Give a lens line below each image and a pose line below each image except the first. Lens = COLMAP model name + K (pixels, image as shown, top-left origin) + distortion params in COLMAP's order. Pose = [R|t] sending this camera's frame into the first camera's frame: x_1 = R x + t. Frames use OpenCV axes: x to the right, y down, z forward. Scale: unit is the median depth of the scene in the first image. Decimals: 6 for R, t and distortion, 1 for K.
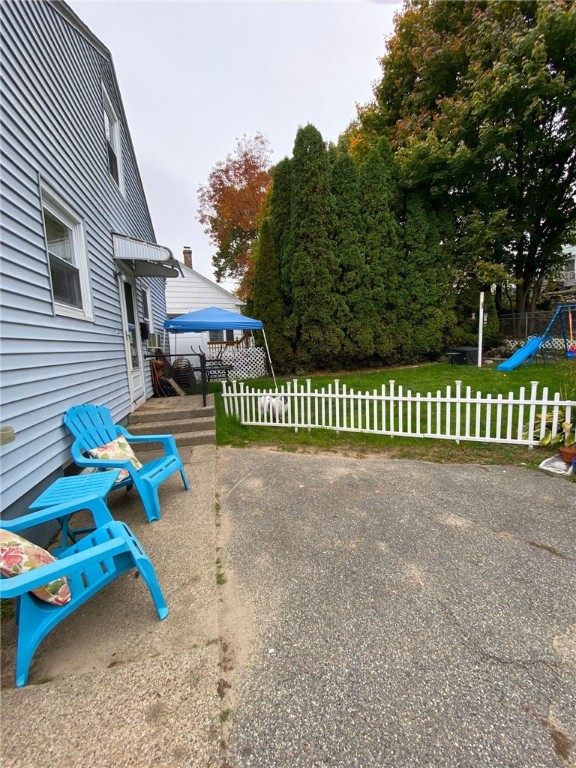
lens RADIAL K [[308.9, 0, 288.0], [0, 308.9, 384.0], [0, 0, 1]] dist [0.046781, -0.042461]
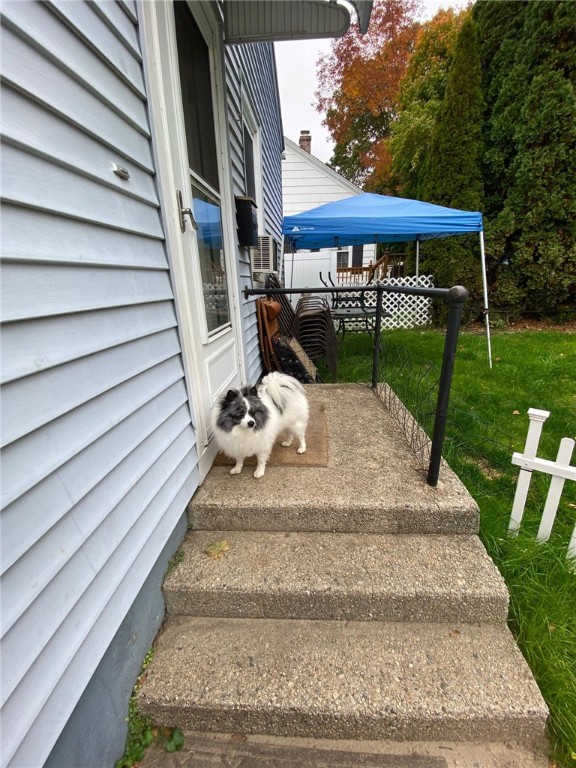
lens RADIAL K [[310.6, 0, 285.4], [0, 310.6, 383.8], [0, 0, 1]] dist [0.016717, -0.018912]
pose [[0.950013, 0.106721, -0.293404, -0.185685], [-0.044400, 0.976394, 0.211382, -0.040479], [0.309037, -0.187789, 0.932326, 0.410725]]
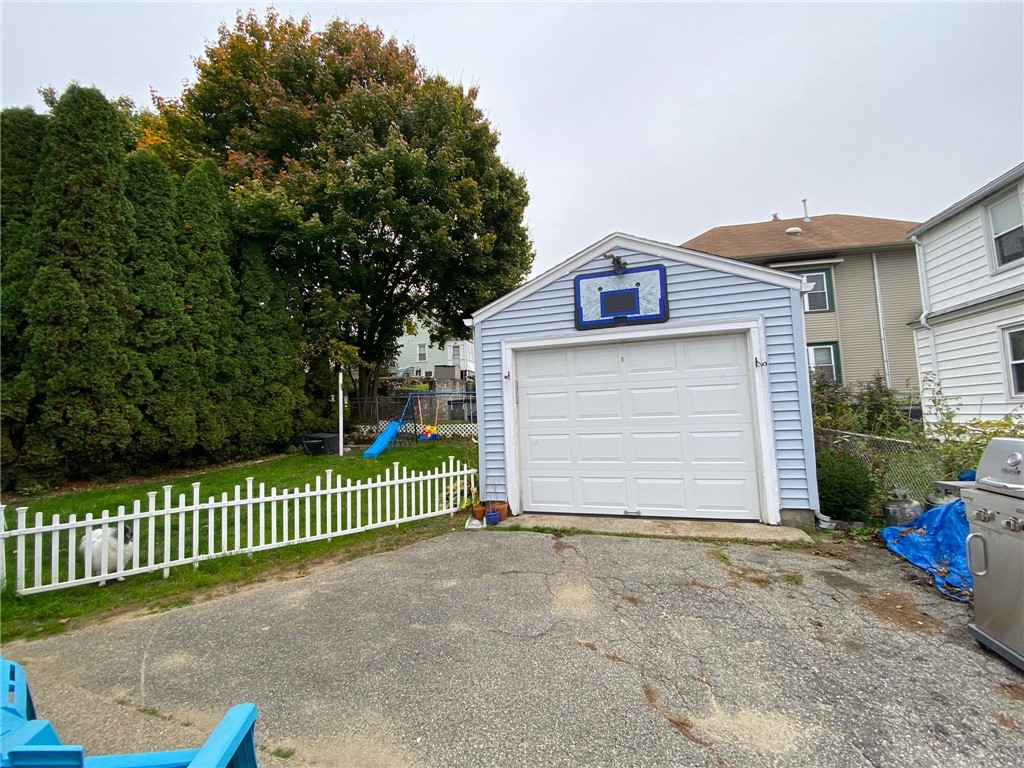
lens RADIAL K [[414.2, 0, 512.0], [0, 414.2, 384.0], [0, 0, 1]] dist [0.016717, -0.018912]
pose [[0.508905, 0.081630, 0.856943, -0.180581], [0.125851, 0.977742, -0.167875, 0.005463], [-0.851573, 0.193280, 0.487305, -0.012919]]
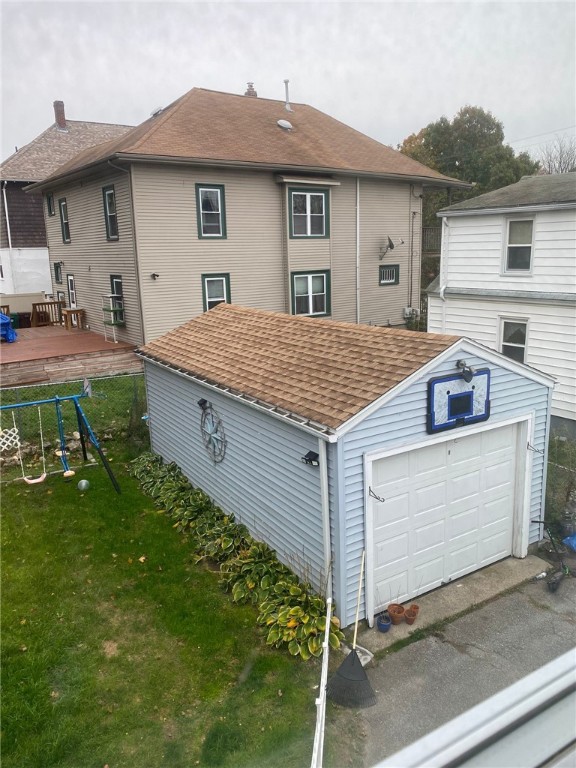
lens RADIAL K [[579.6, 0, 288.0], [0, 579.6, 384.0], [0, 0, 1]] dist [0.065352, -0.074206]
pose [[-0.290176, -0.172836, 0.941236, -0.329636], [0.158890, 0.961202, 0.225487, -0.432335], [-0.943691, 0.214984, -0.251456, 0.546927]]
